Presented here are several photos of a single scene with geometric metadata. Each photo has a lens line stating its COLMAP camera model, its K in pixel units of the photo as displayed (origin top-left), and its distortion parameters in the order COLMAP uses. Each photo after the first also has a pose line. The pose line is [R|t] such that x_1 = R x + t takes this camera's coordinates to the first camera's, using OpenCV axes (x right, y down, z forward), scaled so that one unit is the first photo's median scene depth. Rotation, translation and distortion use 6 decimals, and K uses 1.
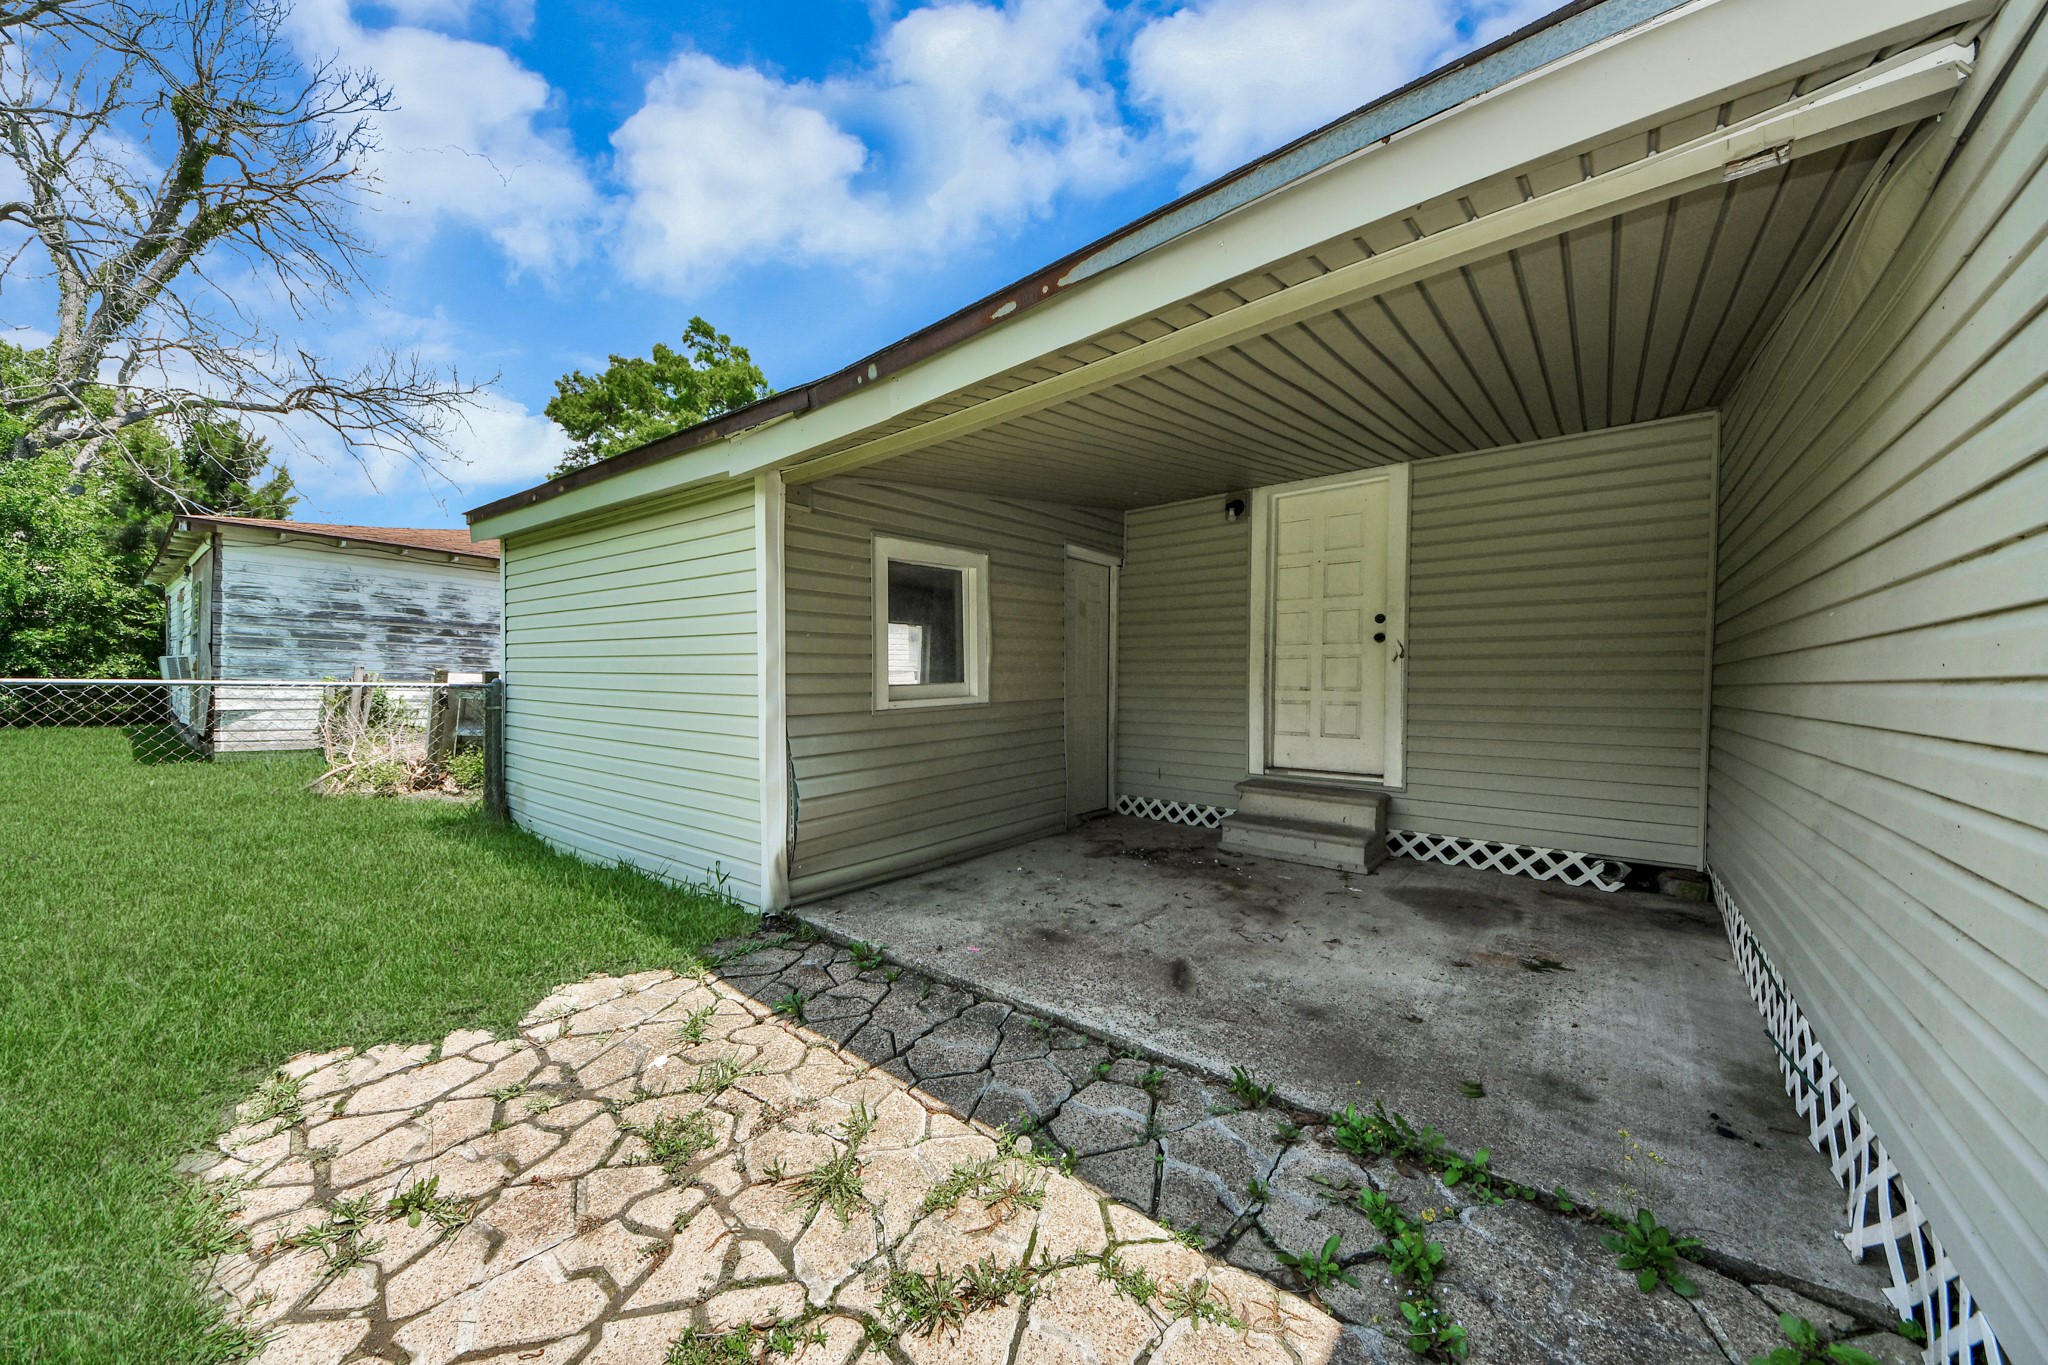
lens RADIAL K [[763.7, 0, 1024.0], [0, 763.7, 682.5], [0, 0, 1]] dist [-0.000102, -0.015709]
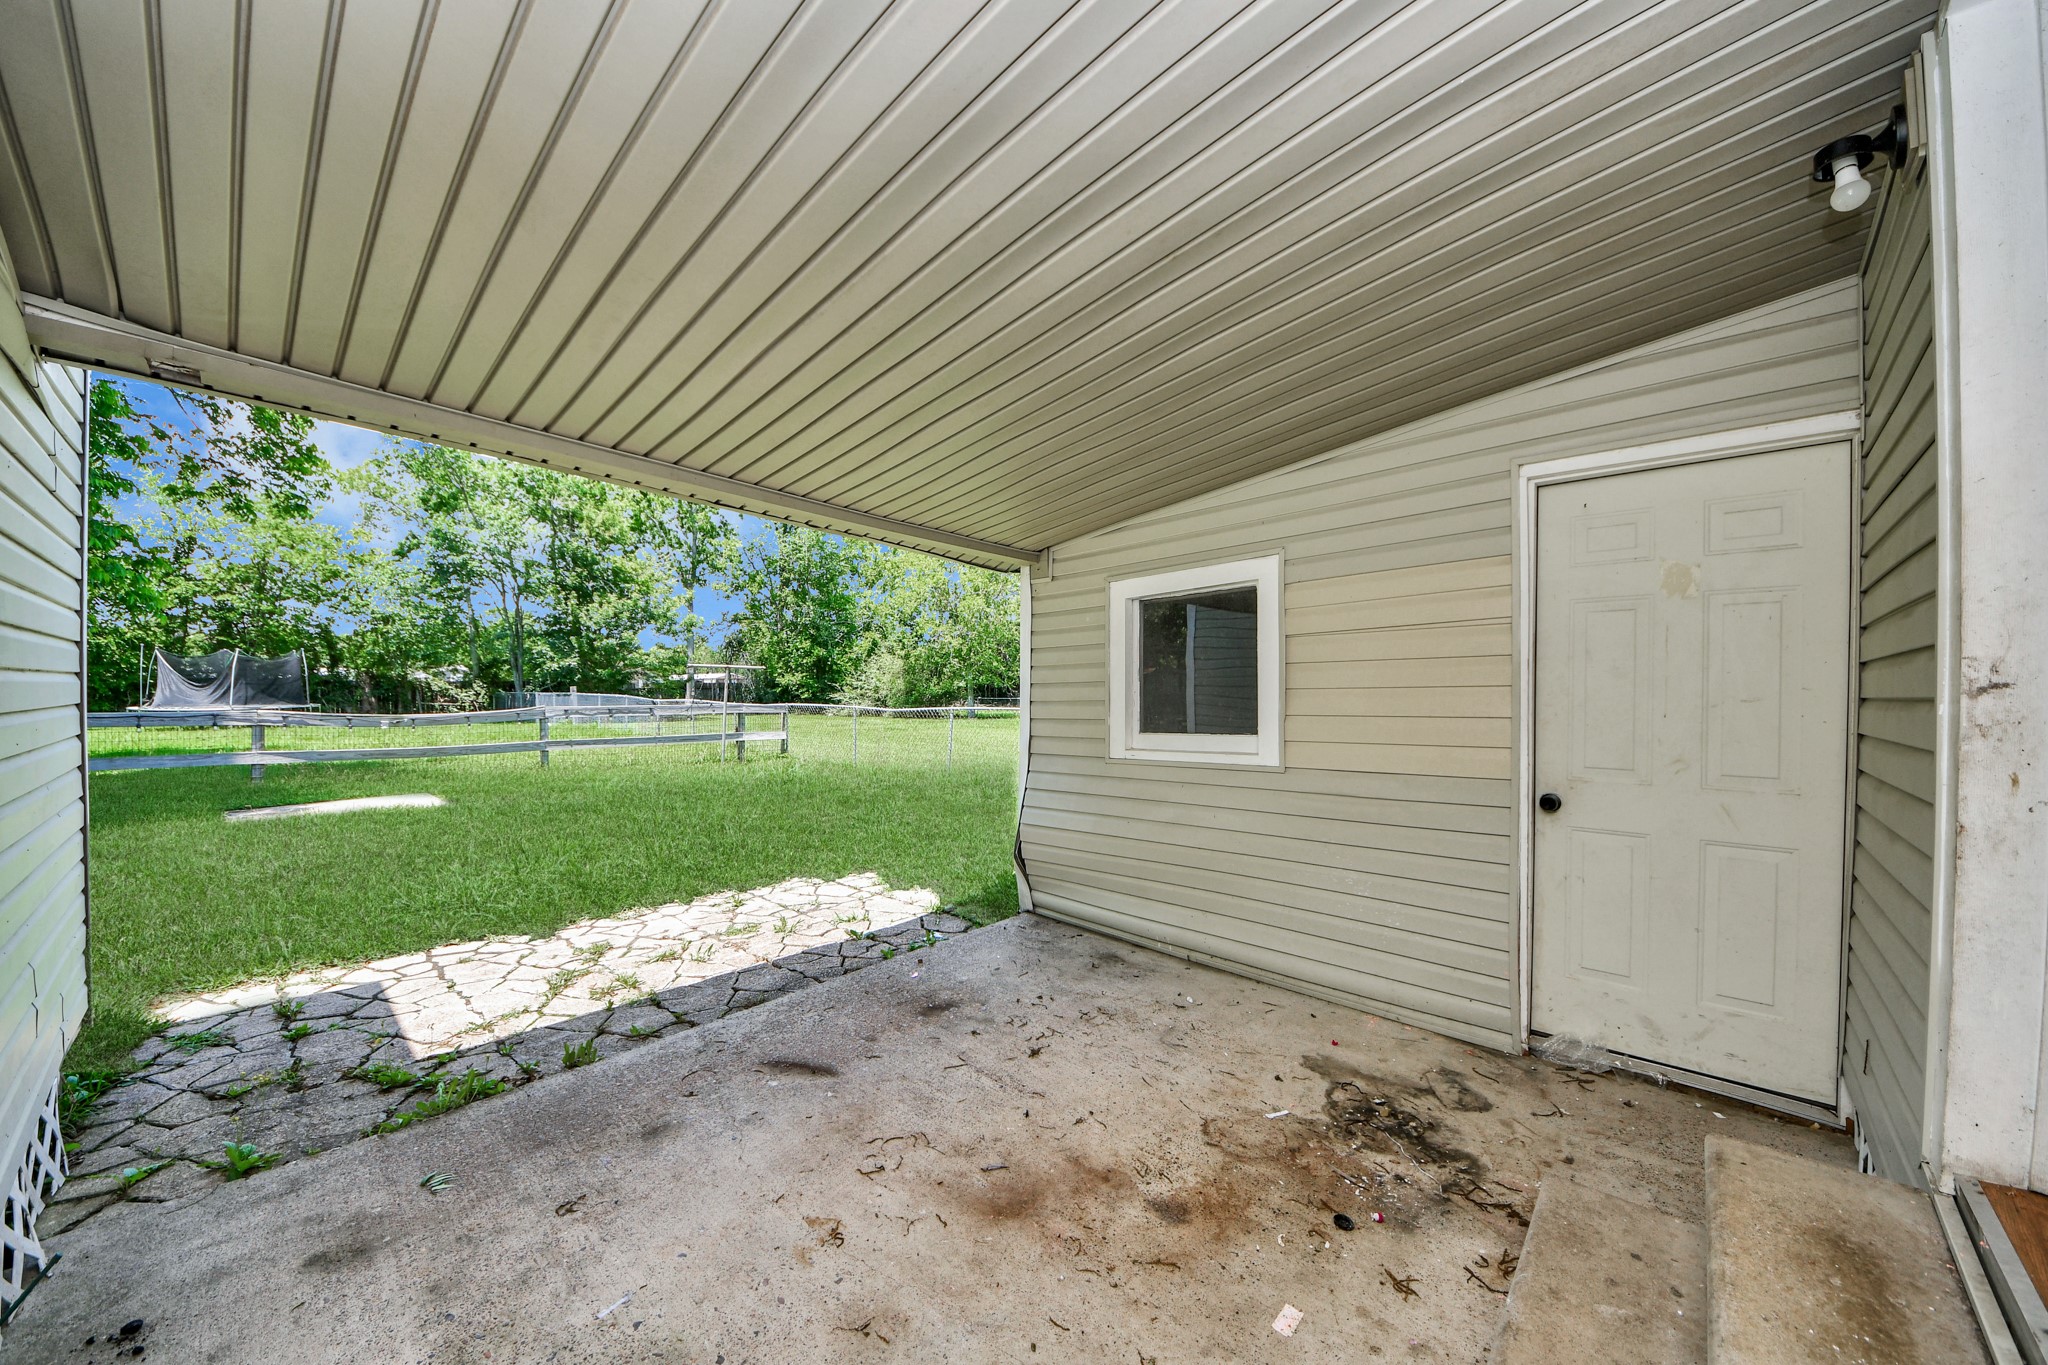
lens RADIAL K [[742.3, 0, 1011.7], [0, 742.3, 678.8], [0, 0, 1]] dist [0.000268, -0.009811]
pose [[-0.109834, -0.010577, -0.993894, 1.203678], [-0.012478, 0.999879, -0.009262, -0.086922], [0.993872, 0.011385, -0.109953, 1.518773]]
